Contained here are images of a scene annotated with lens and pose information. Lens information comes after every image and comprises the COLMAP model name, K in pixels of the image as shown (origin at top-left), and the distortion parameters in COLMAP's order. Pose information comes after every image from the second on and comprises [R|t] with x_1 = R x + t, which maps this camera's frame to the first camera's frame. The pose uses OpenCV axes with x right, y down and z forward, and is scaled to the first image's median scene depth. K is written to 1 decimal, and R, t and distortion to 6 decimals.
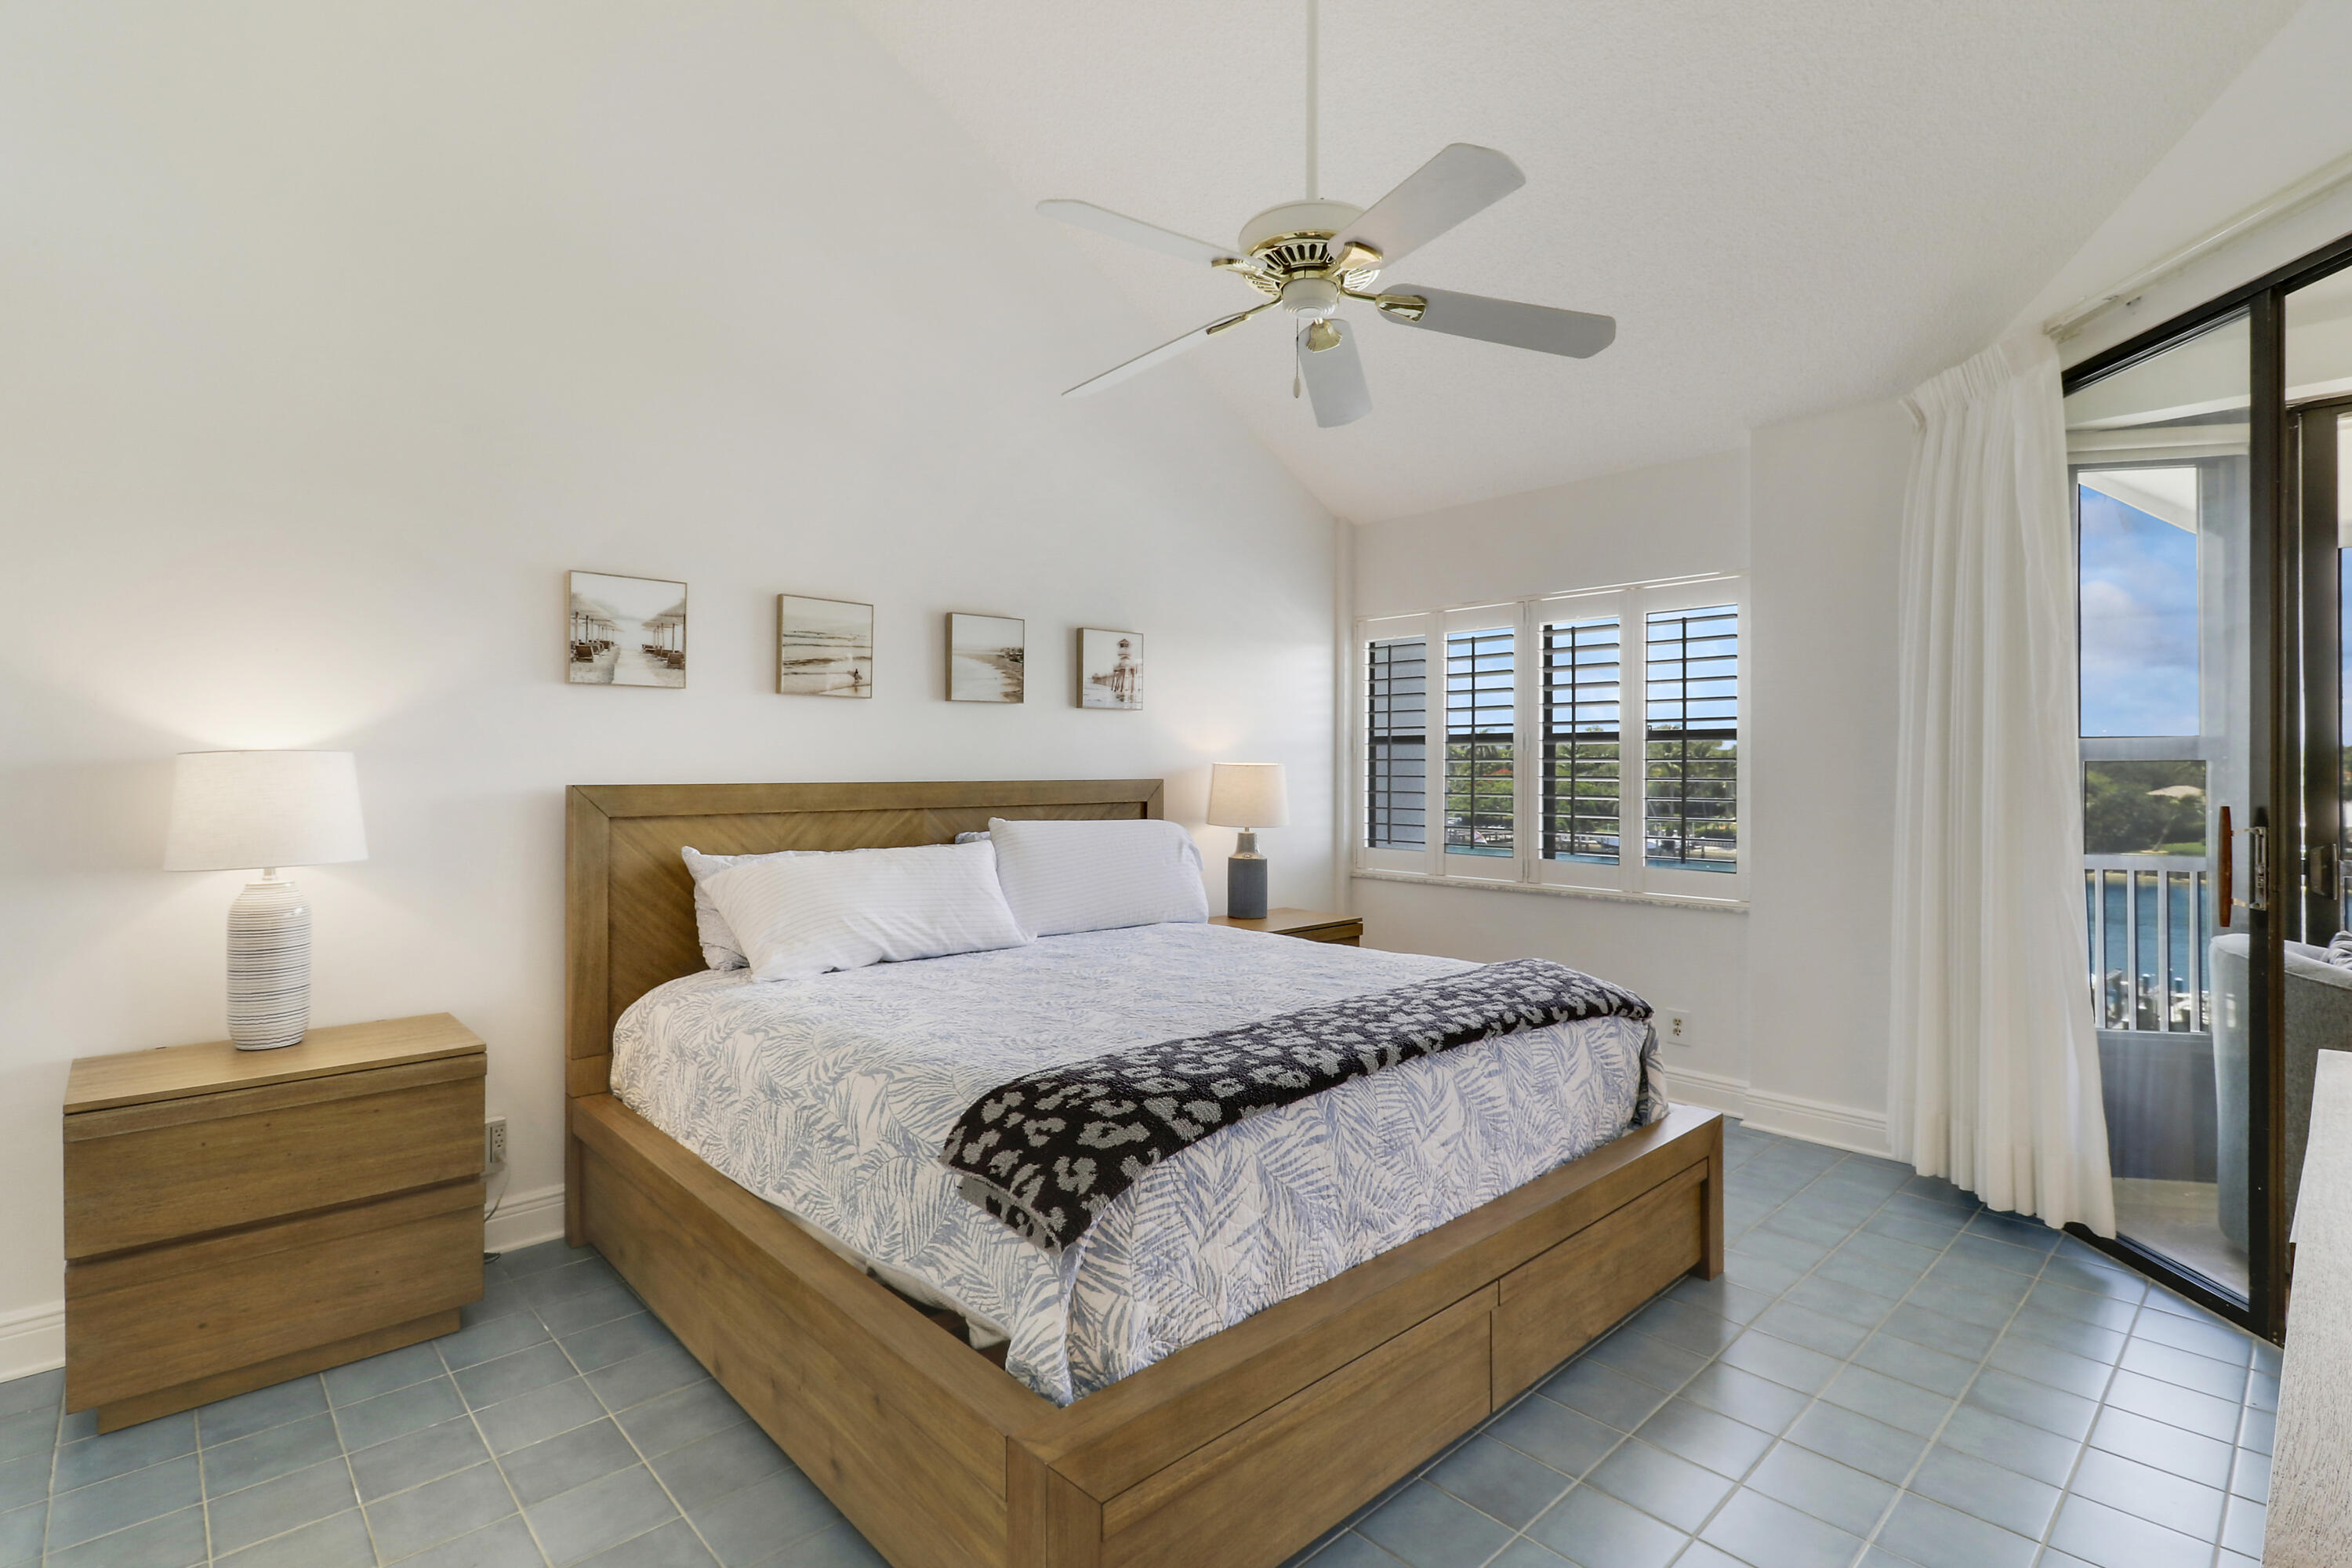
lens RADIAL K [[1107.6, 0, 1157.3], [0, 1107.6, 733.3], [0, 0, 1]] dist [-0.001059, -0.009006]
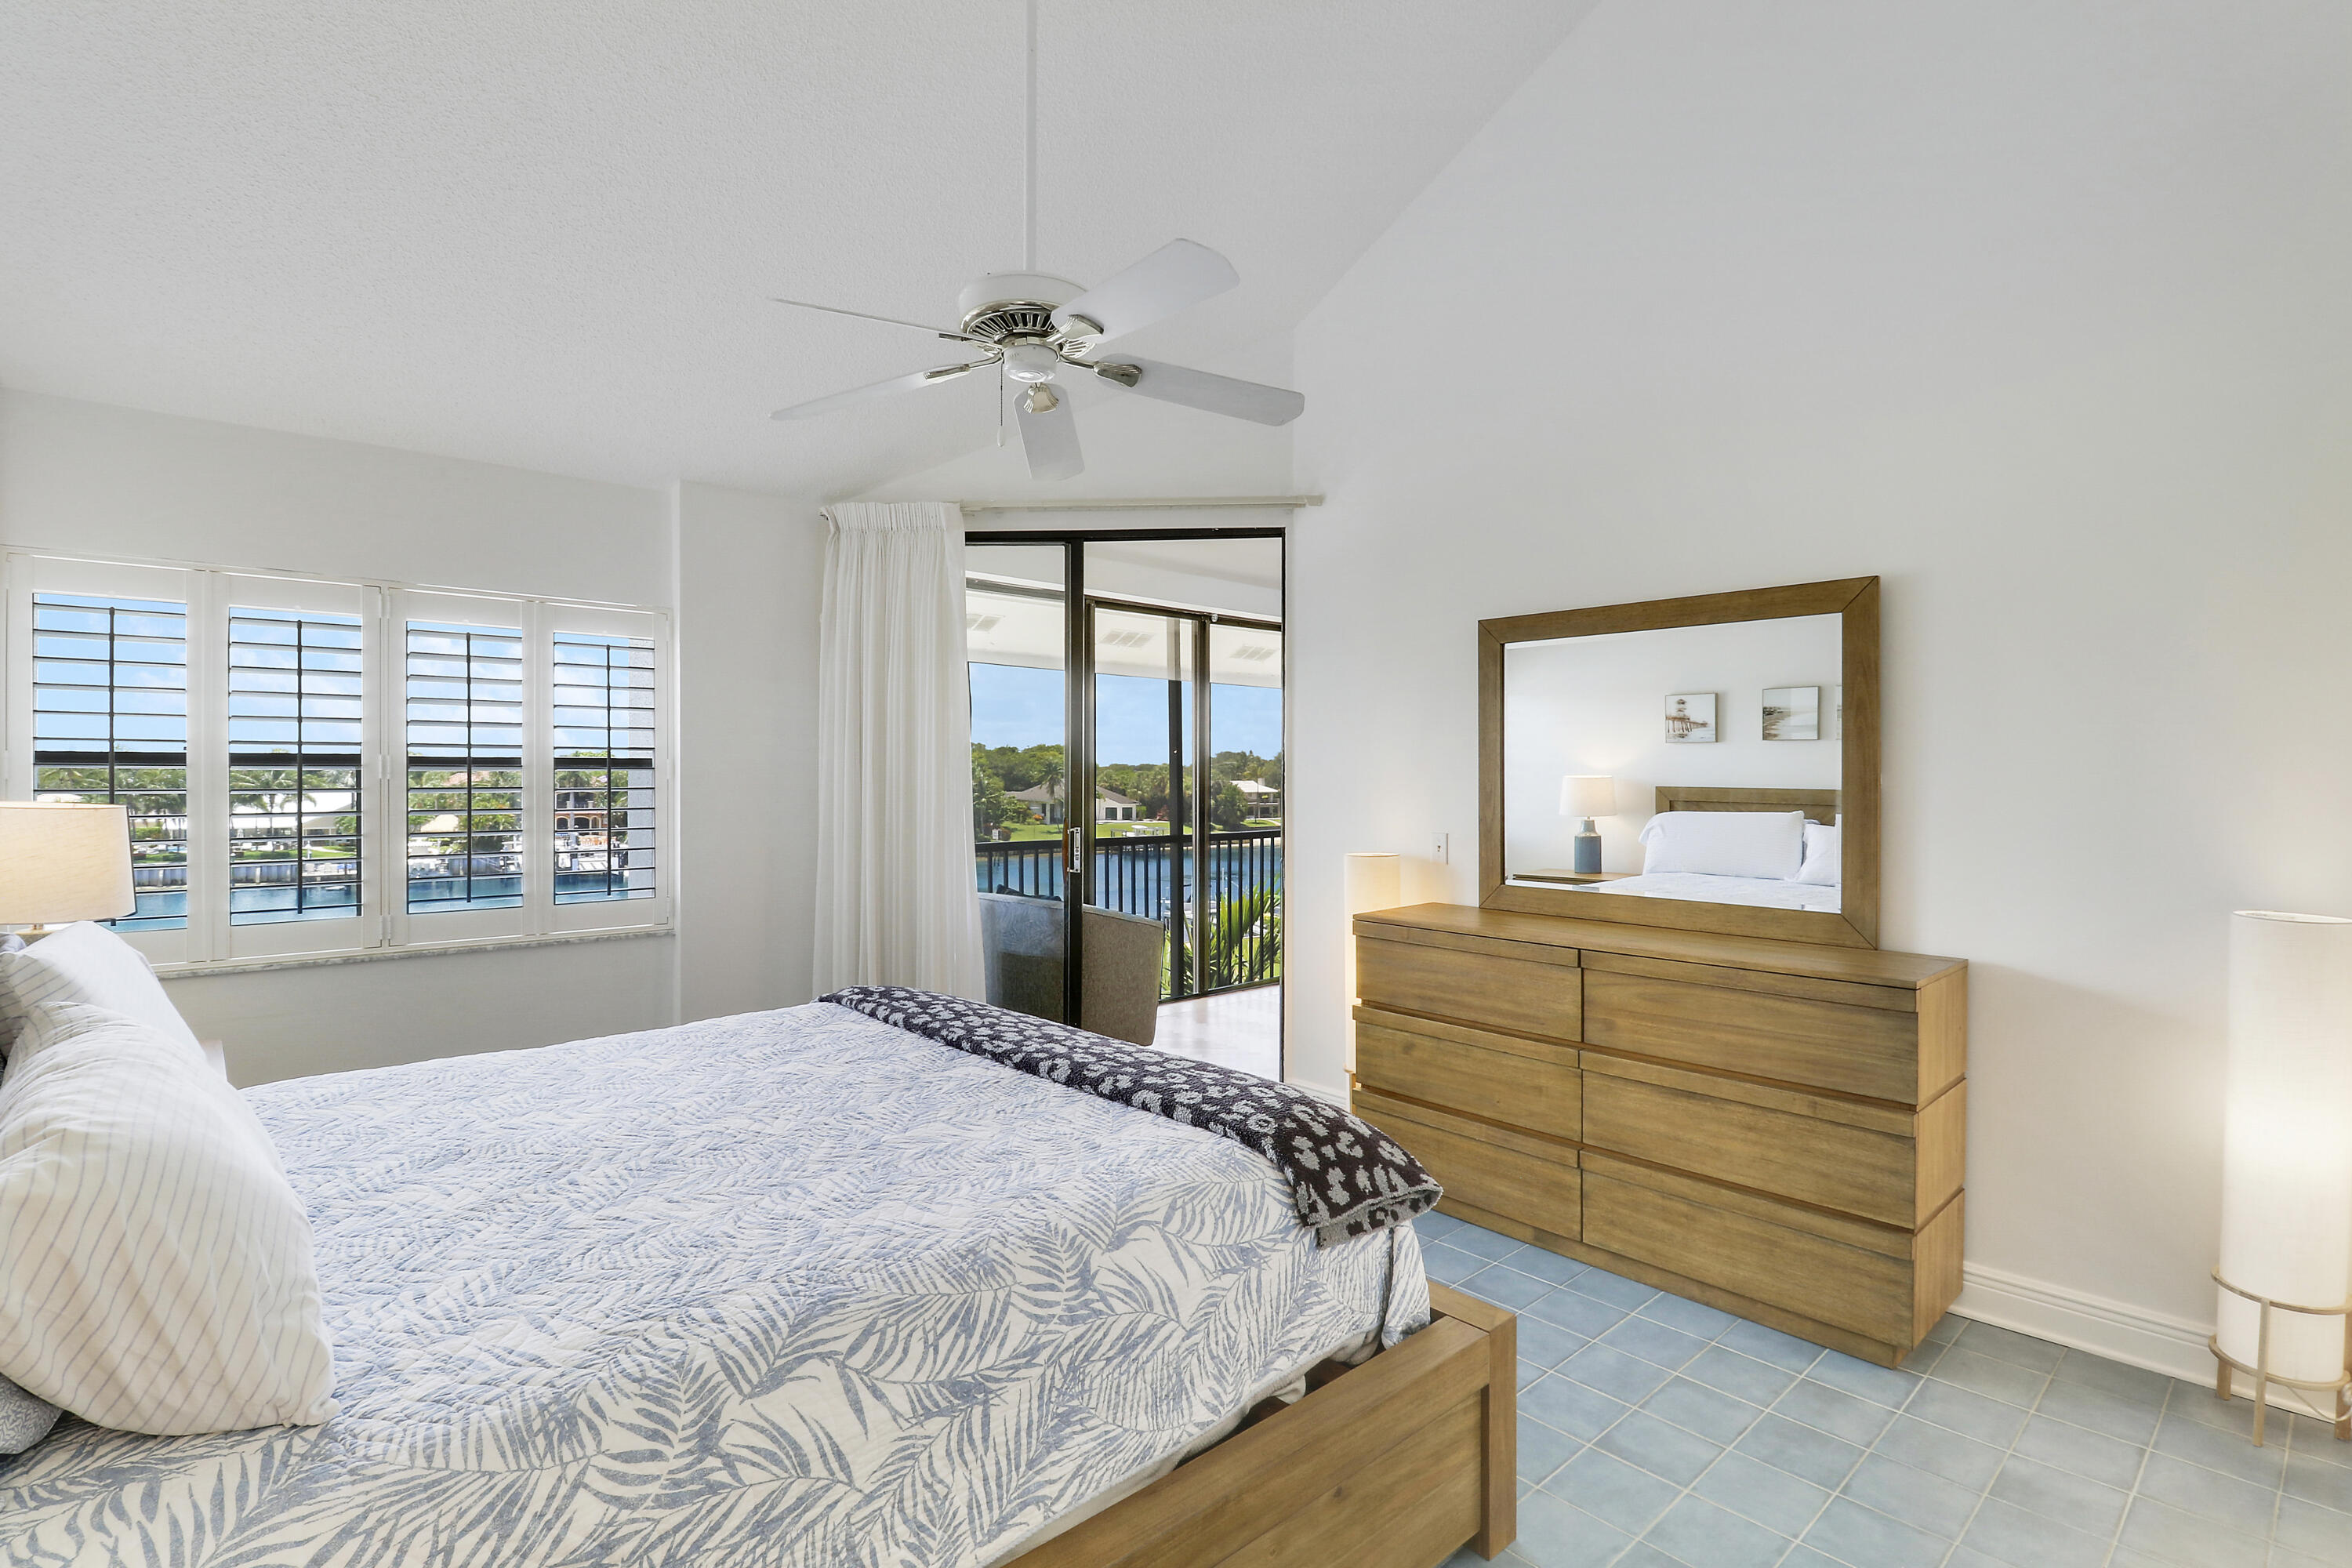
lens RADIAL K [[1107.6, 0, 1222.6], [0, 1107.6, 755.9], [0, 0, 1]] dist [-0.001059, -0.009006]
pose [[-0.025602, 0.018498, 0.999501, -0.563228], [-0.037032, 0.999125, -0.019440, -0.006795], [-0.998986, -0.037511, -0.024895, 0.529189]]
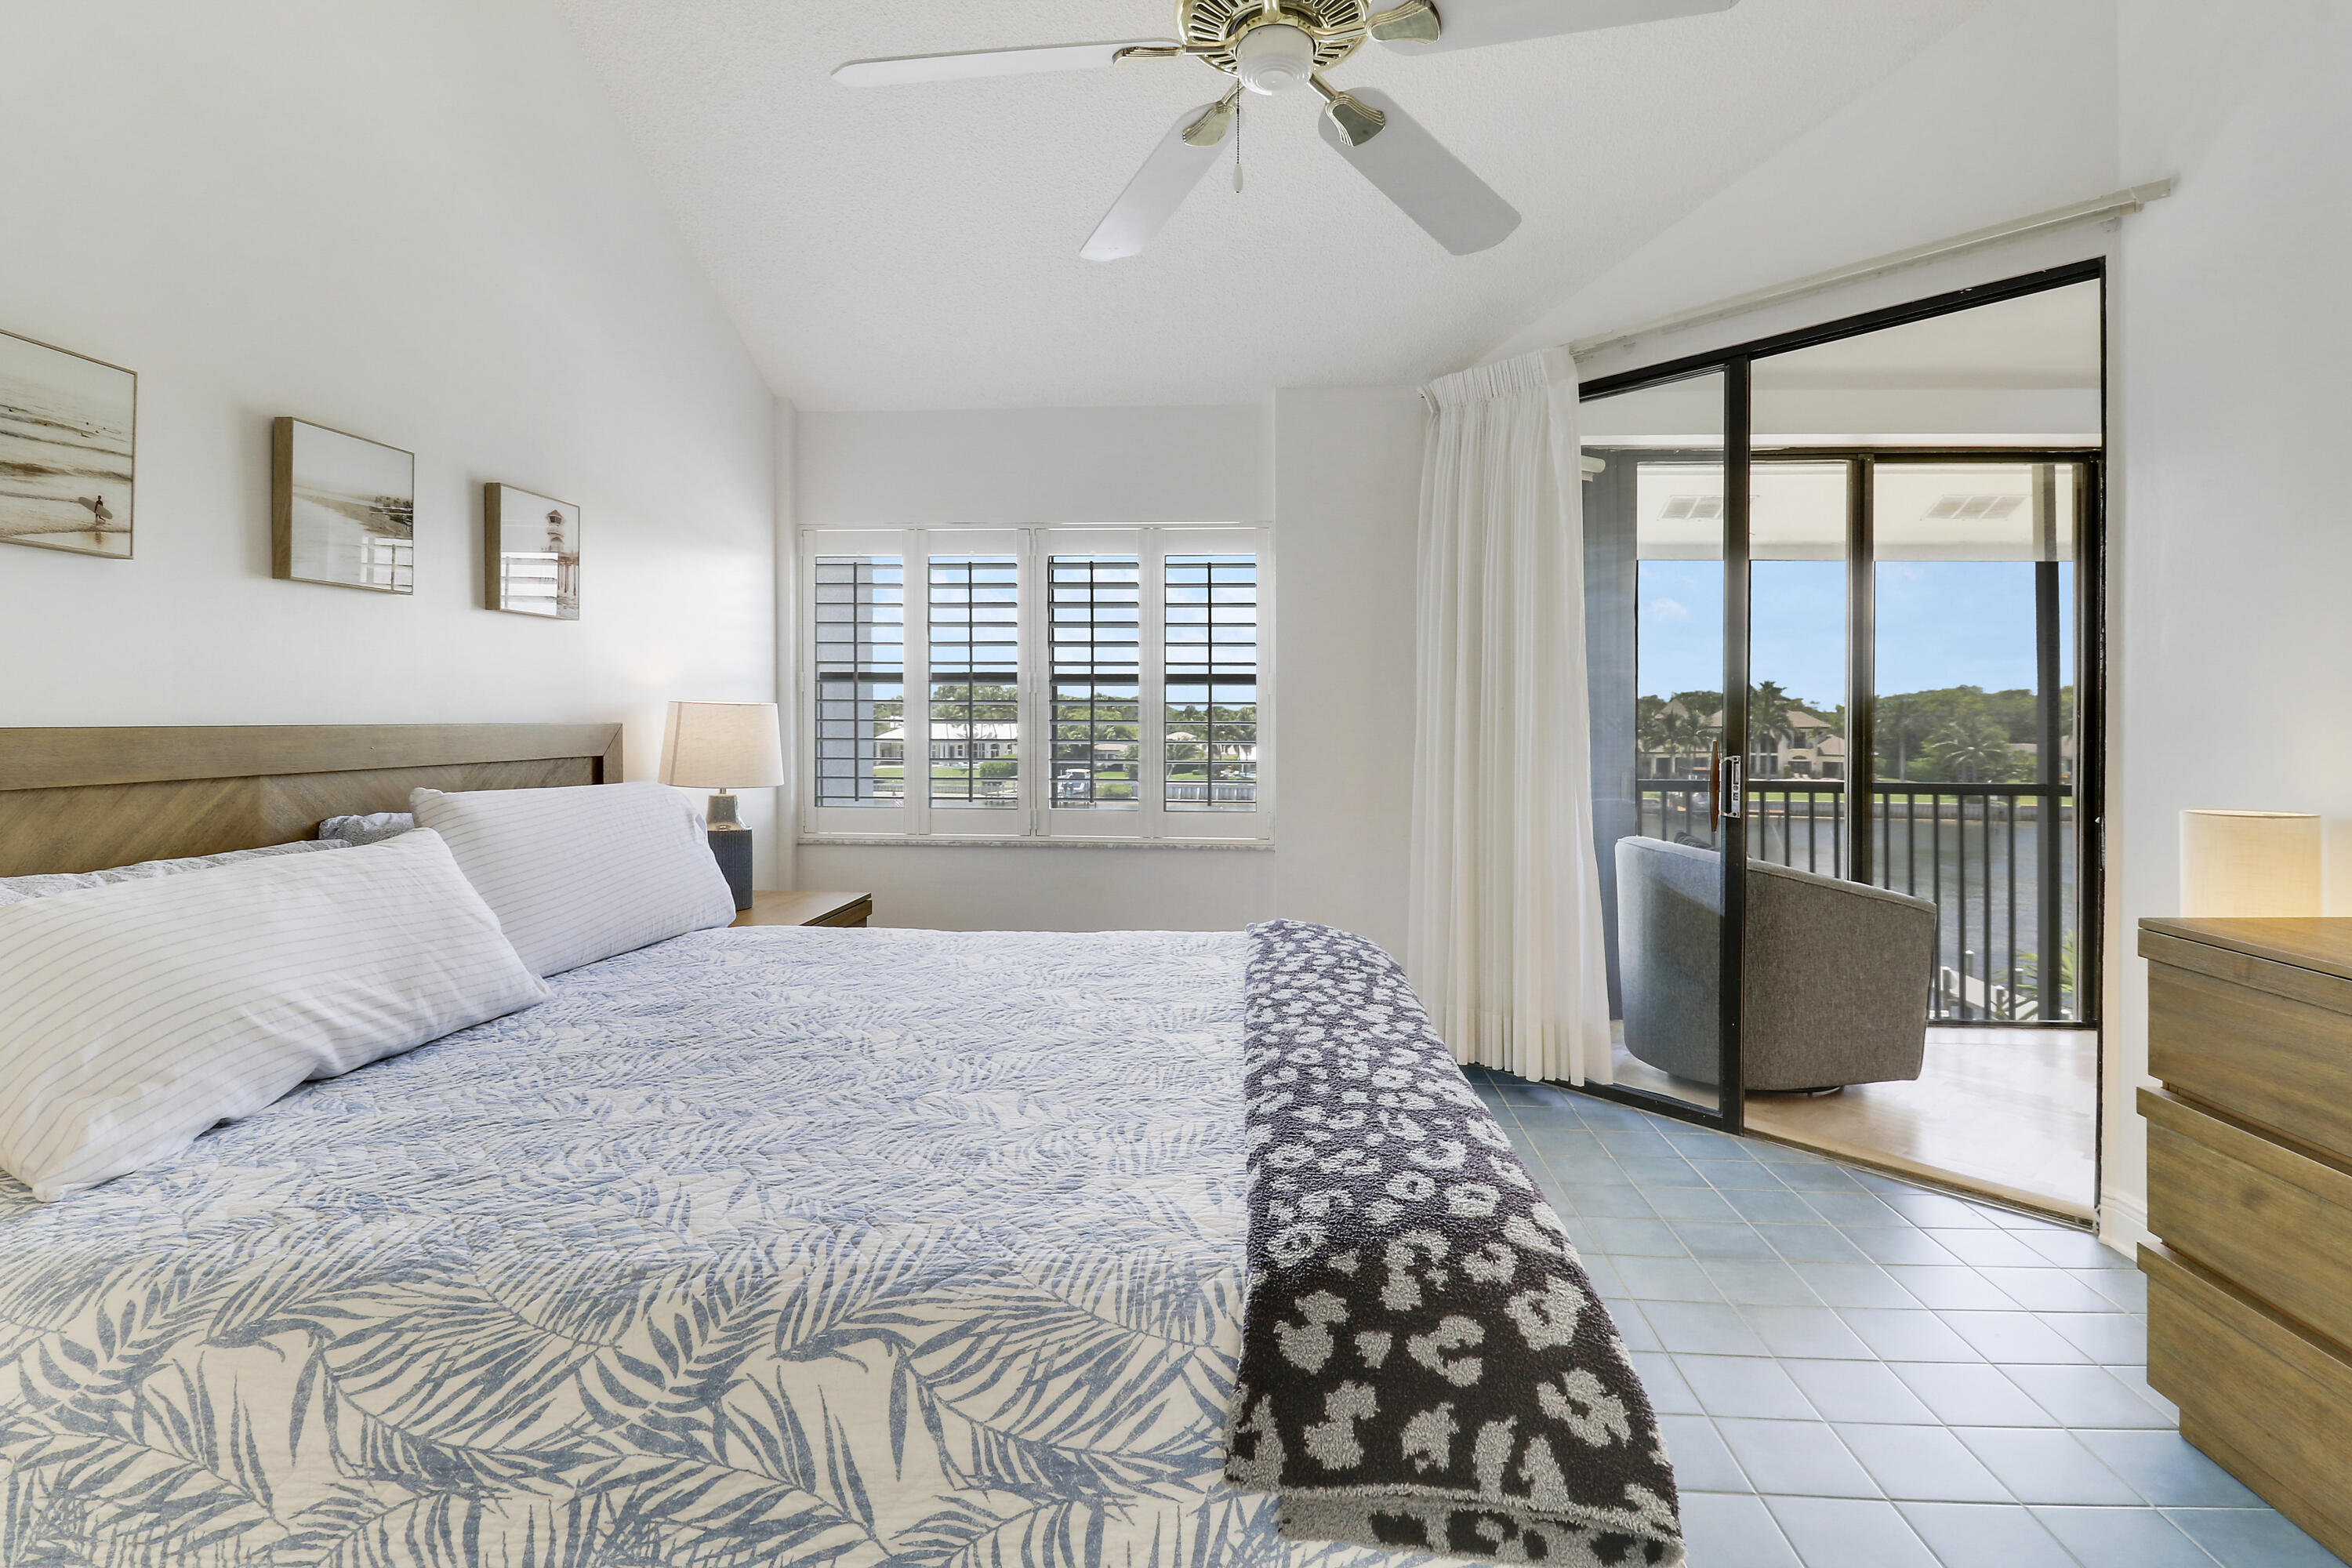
lens RADIAL K [[1107.6, 0, 1195.0], [0, 1107.6, 715.3], [0, 0, 1]] dist [-0.001059, -0.009006]
pose [[0.723167, 0.005974, 0.690648, -0.259269], [-0.026892, 0.999448, 0.019513, 0.016918], [-0.690150, -0.032684, 0.722928, 0.316064]]
